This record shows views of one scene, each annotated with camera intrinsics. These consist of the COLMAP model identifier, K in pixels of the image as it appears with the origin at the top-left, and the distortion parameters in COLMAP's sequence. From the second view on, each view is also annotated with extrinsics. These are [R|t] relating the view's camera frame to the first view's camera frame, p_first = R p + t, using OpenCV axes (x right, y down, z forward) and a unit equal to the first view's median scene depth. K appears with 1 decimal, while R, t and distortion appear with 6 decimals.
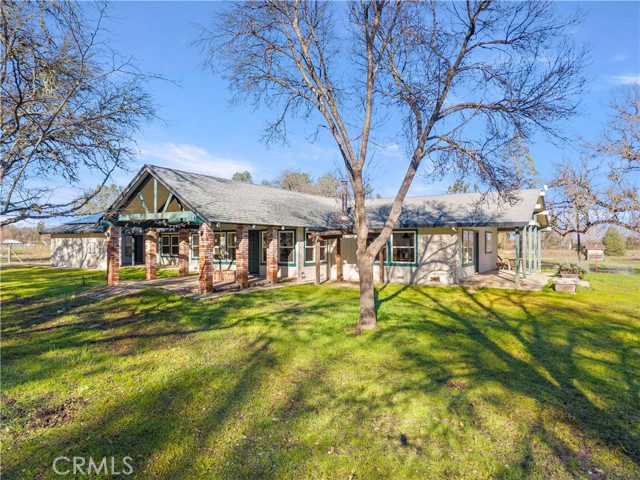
lens RADIAL K [[427.1, 0, 320.0], [0, 427.1, 240.0], [0, 0, 1]] dist [0.032216, -0.036222]
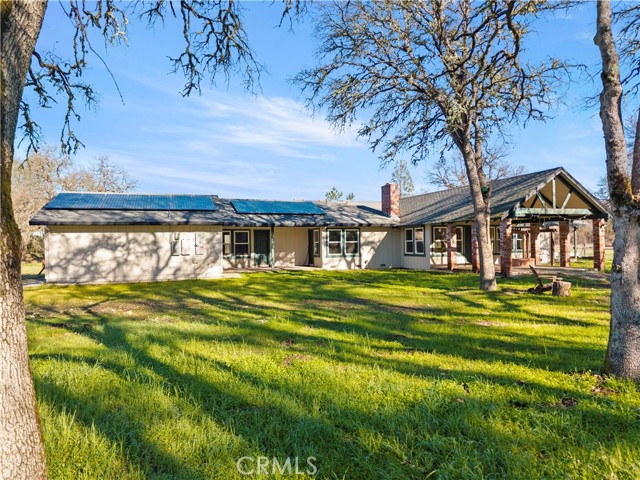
lens RADIAL K [[427.1, 0, 320.0], [0, 427.1, 240.0], [0, 0, 1]] dist [0.032216, -0.036222]
pose [[0.618550, -0.005544, 0.785726, -1.261084], [0.009003, 0.999959, -0.000033, 0.010950], [-0.785694, 0.007094, 0.618575, 0.586087]]
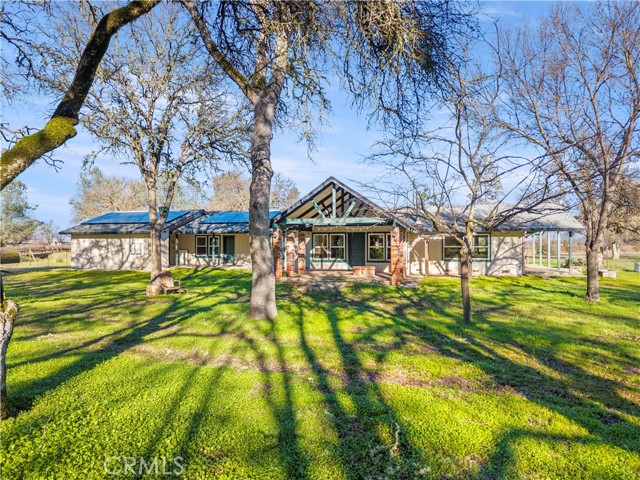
lens RADIAL K [[427.1, 0, 320.0], [0, 427.1, 240.0], [0, 0, 1]] dist [0.032216, -0.036222]
pose [[0.958576, 0.001590, 0.284831, -0.561437], [-0.000864, 0.999996, -0.002675, 0.000395], [-0.284834, 0.002318, 0.958574, -0.073331]]
